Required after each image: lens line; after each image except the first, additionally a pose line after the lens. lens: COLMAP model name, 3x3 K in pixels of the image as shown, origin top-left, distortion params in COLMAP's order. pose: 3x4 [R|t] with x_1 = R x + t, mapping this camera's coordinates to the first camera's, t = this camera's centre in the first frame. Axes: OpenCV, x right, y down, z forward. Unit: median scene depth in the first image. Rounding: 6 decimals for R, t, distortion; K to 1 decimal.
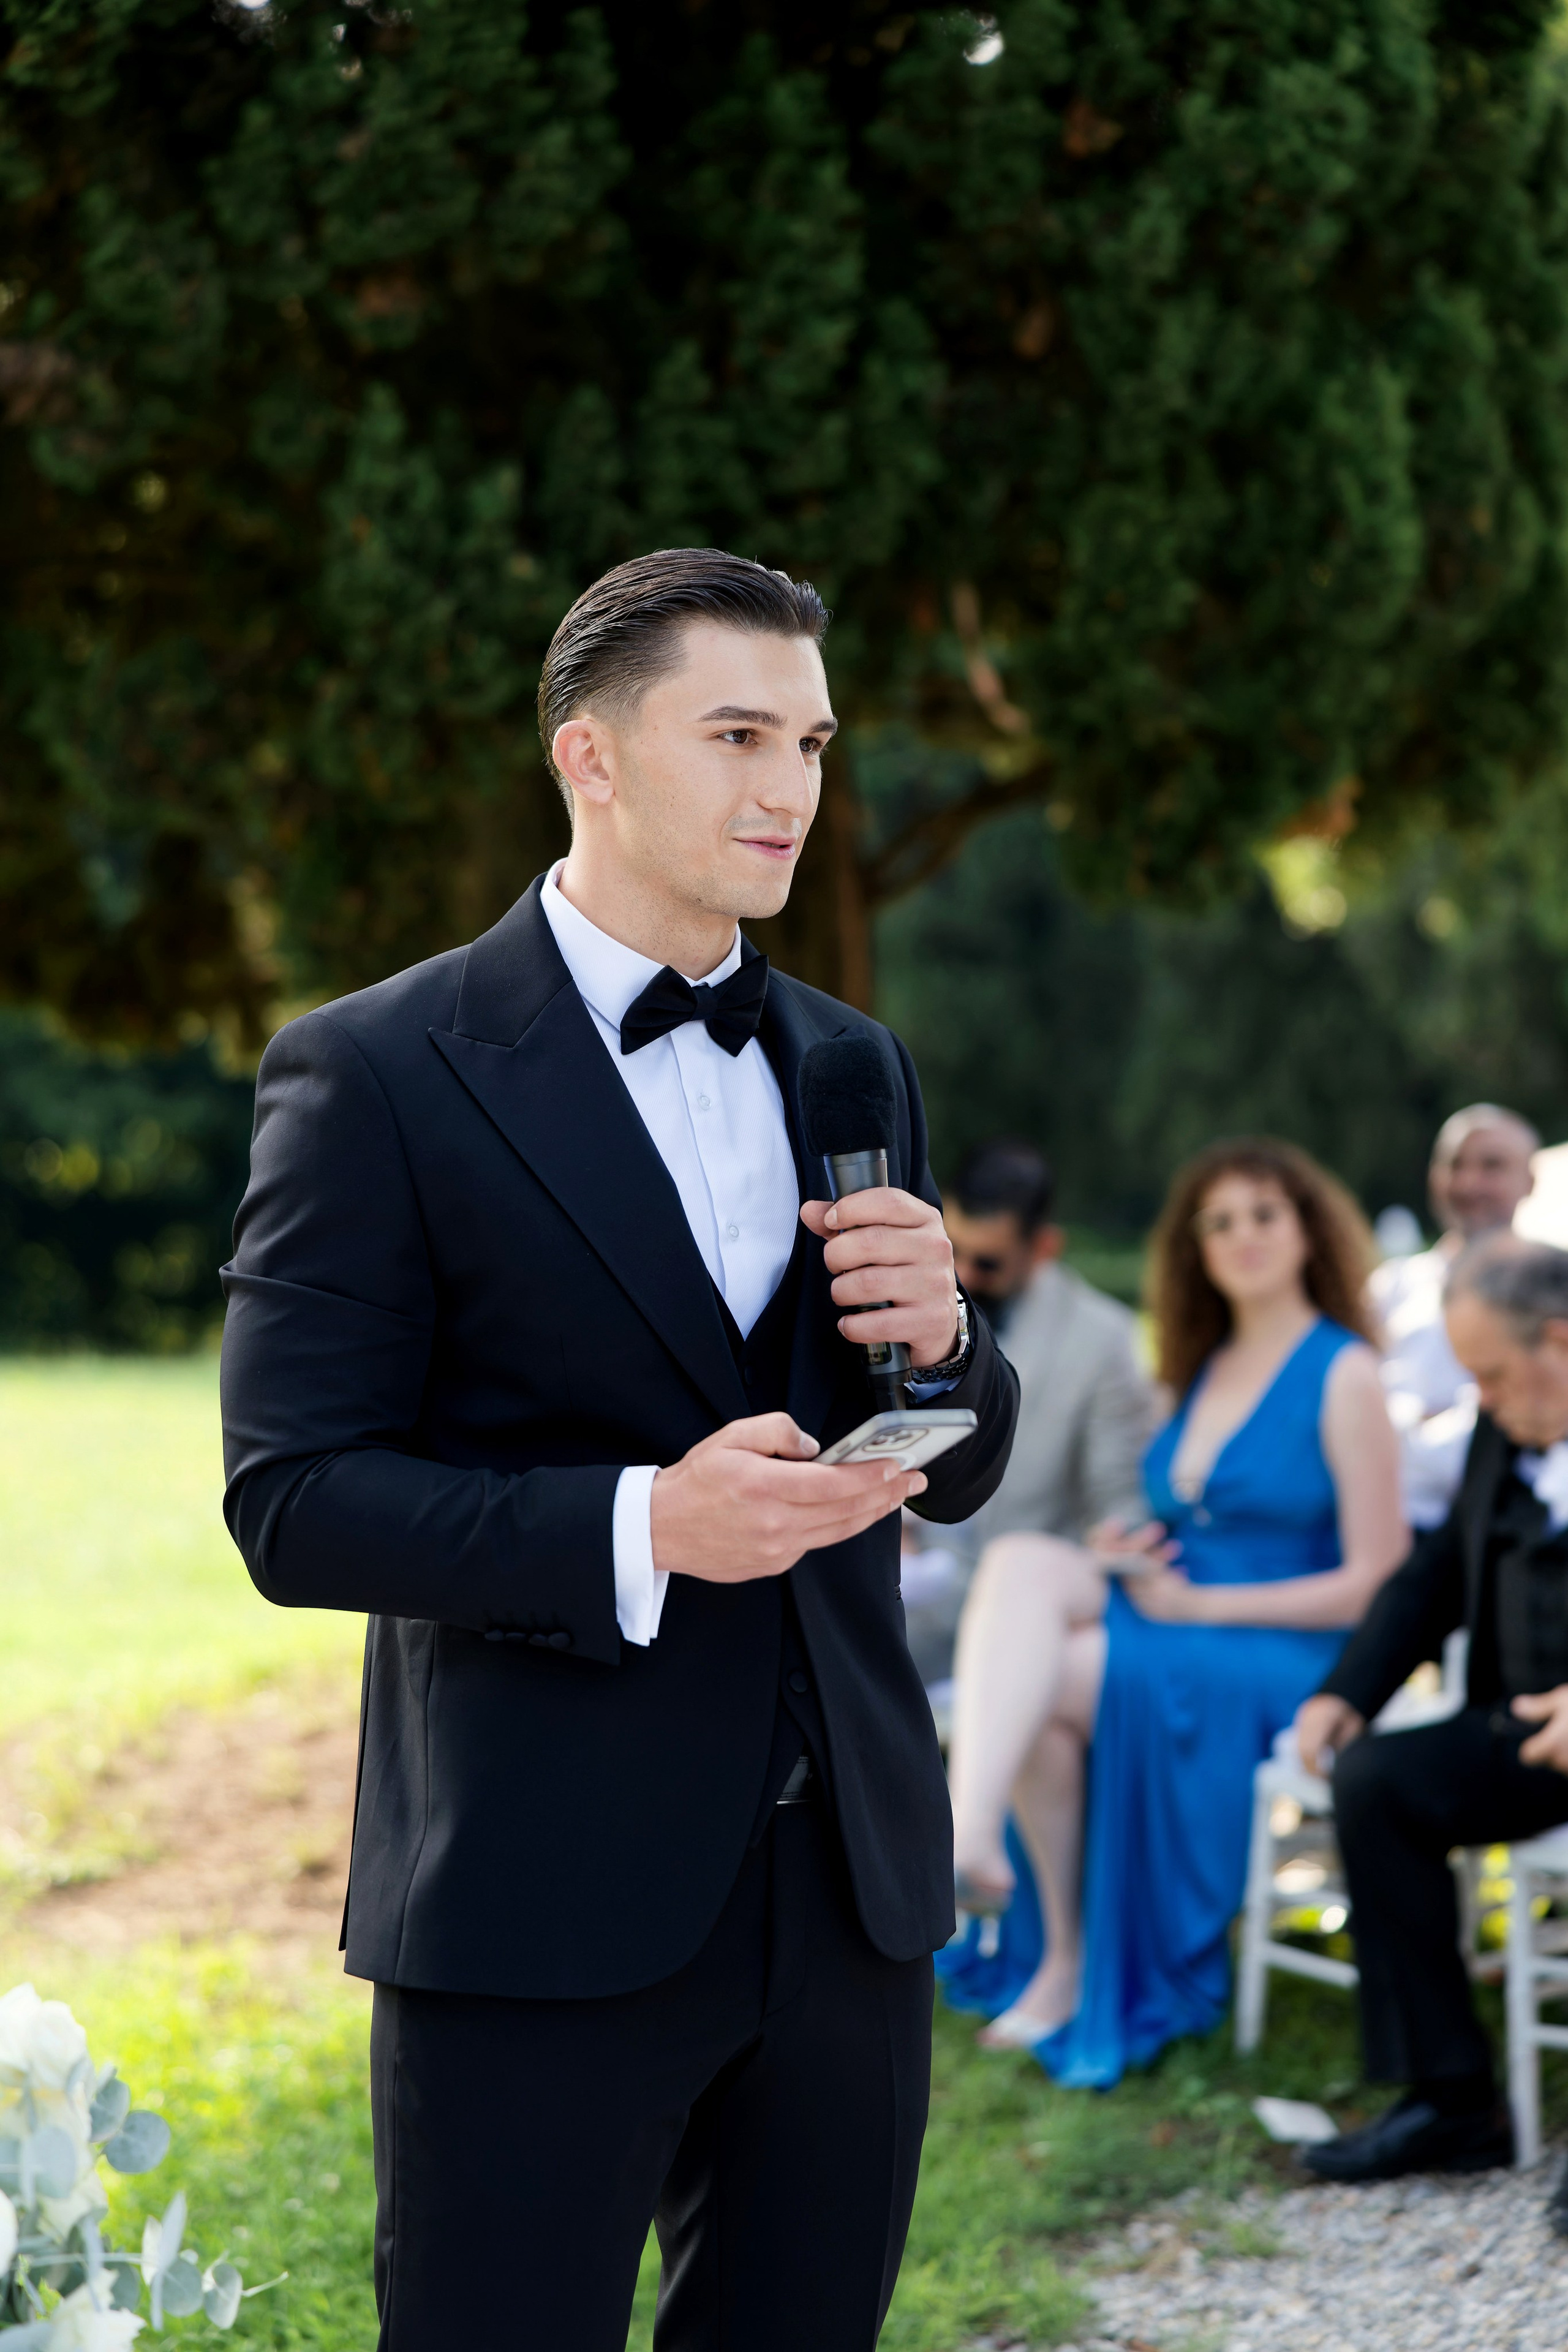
lens RADIAL K [[4382.2, 0, 935.3], [0, 4382.2, 1187.5], [0, 0, 1]] dist [0.025165, 0.031964]
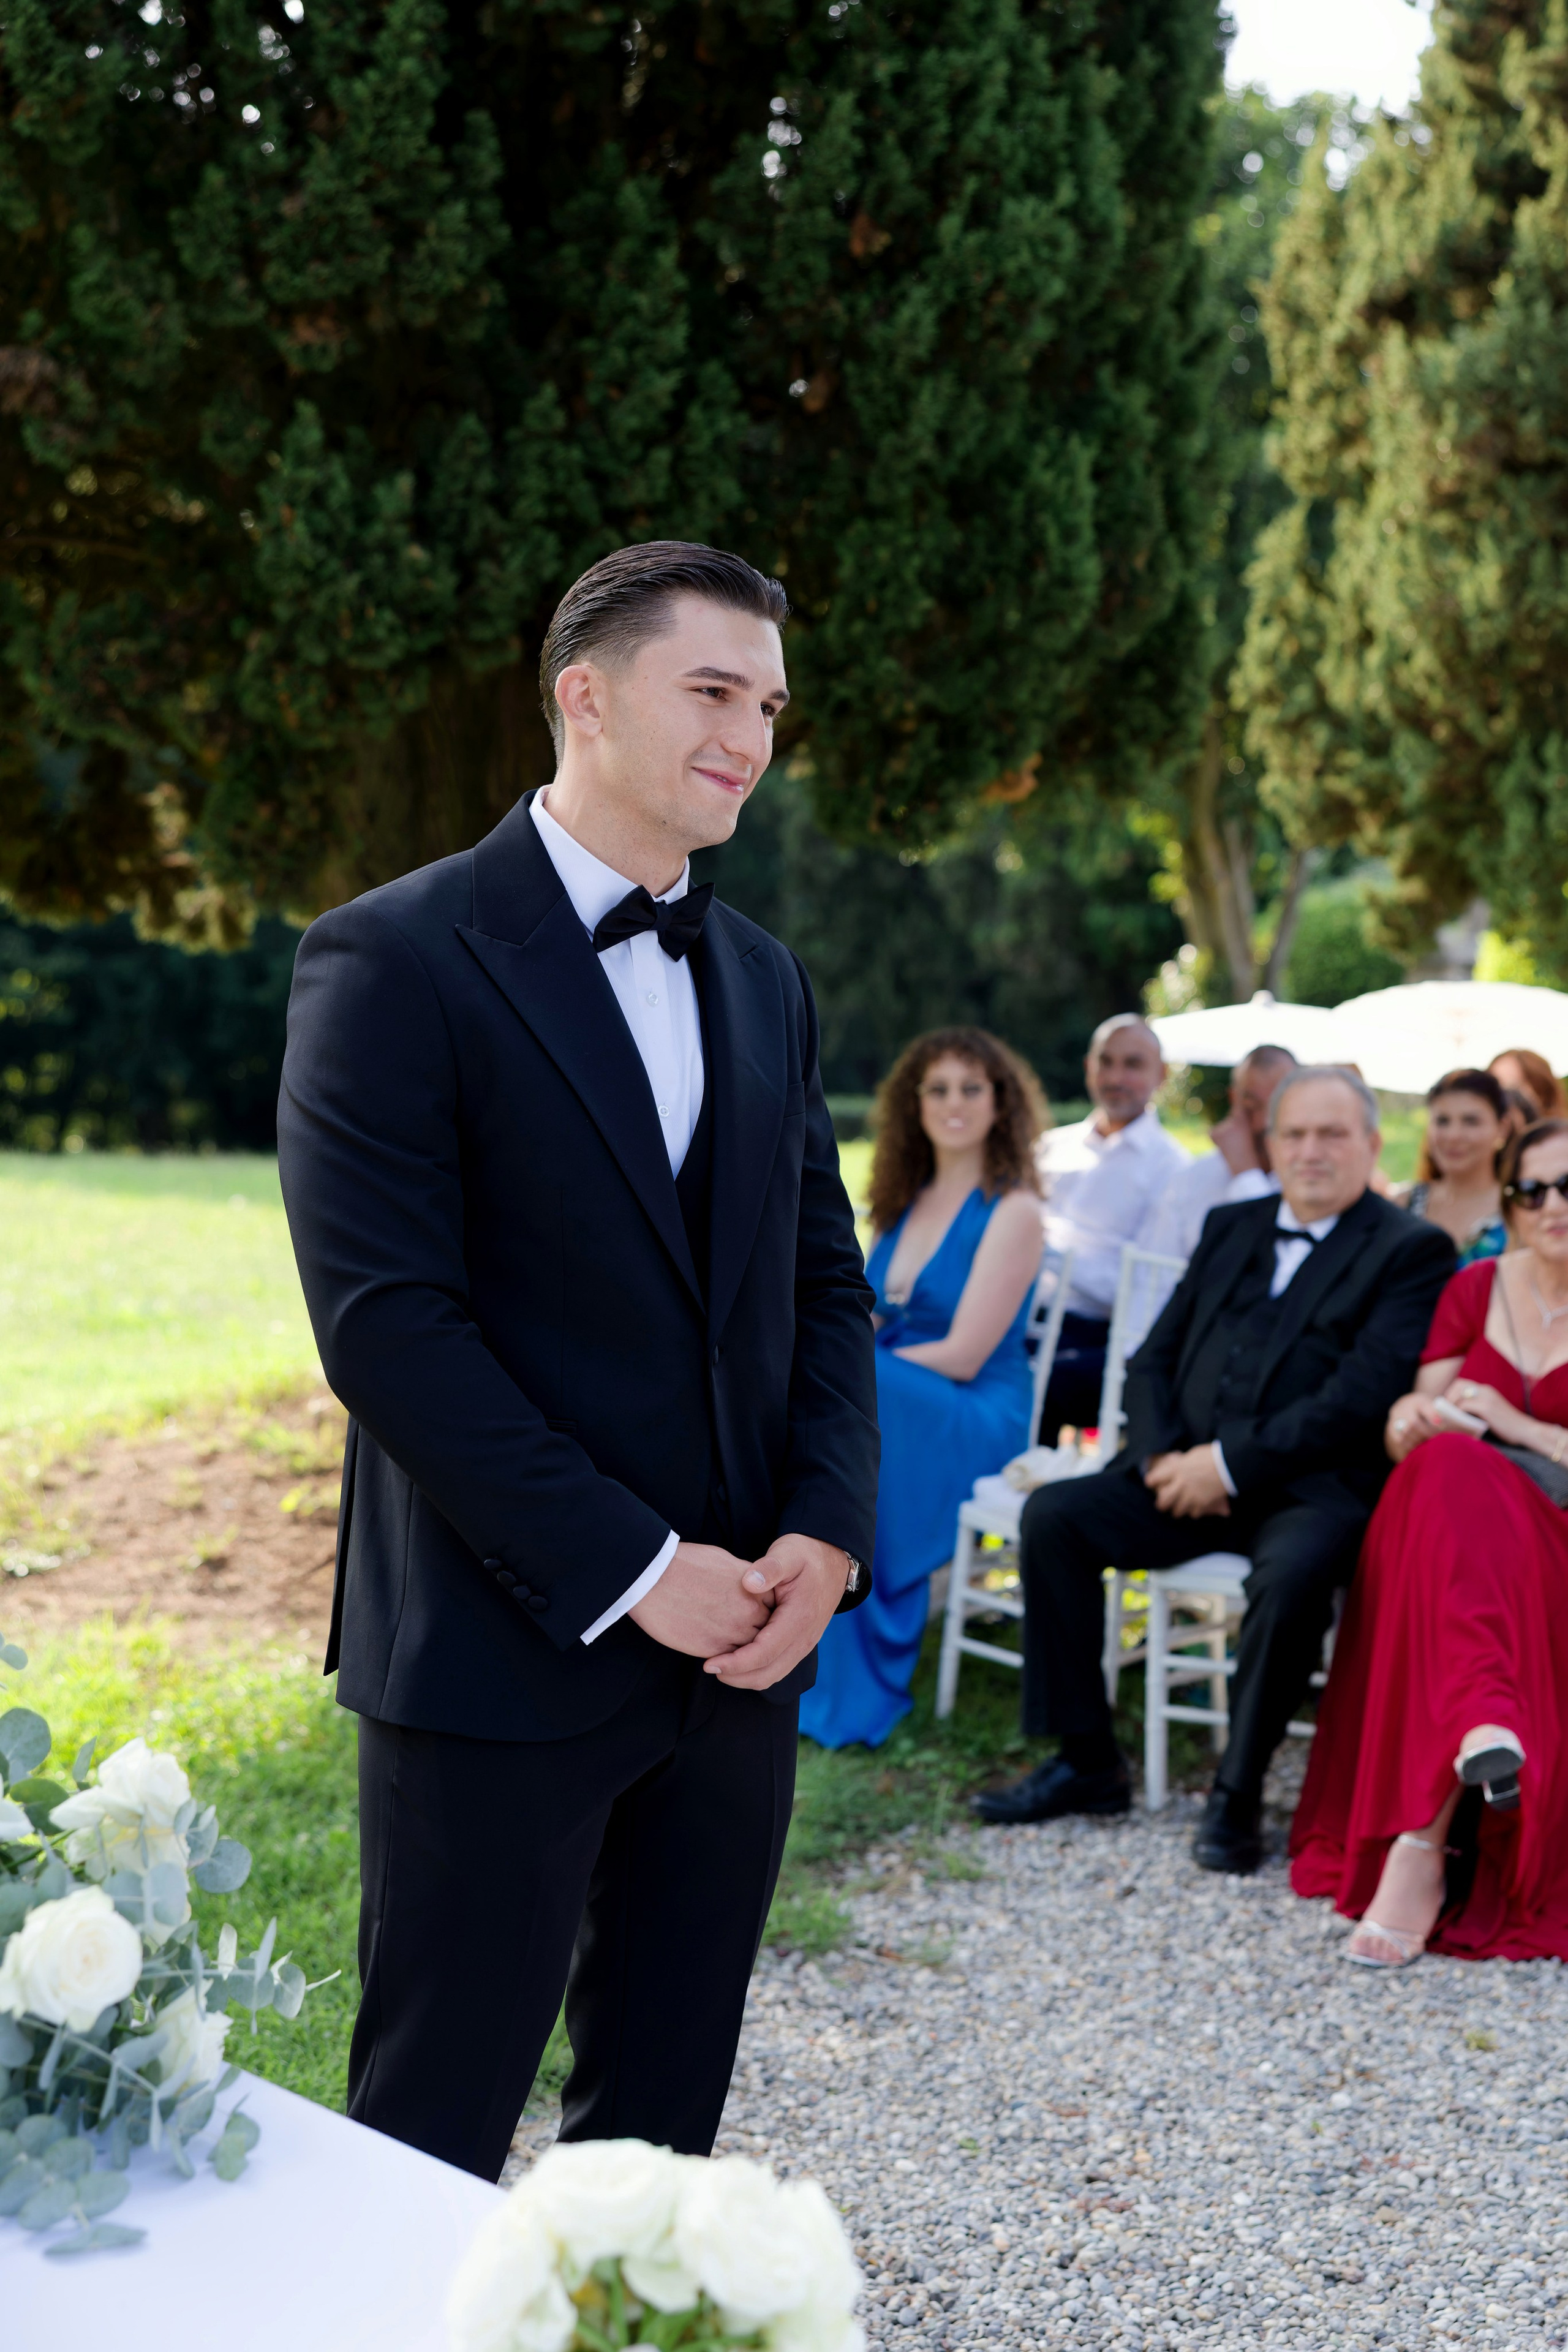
lens RADIAL K [[2902.4, 0, 784.0], [0, 2902.4, 1176.0], [0, 0, 1]] dist [0.016521, 0.014596]
pose [[0.991423, 0.031483, 0.126845, -0.089205], [-0.038122, 0.998009, 0.050256, -0.007807], [-0.125010, -0.054660, 0.990649, 0.142391]]
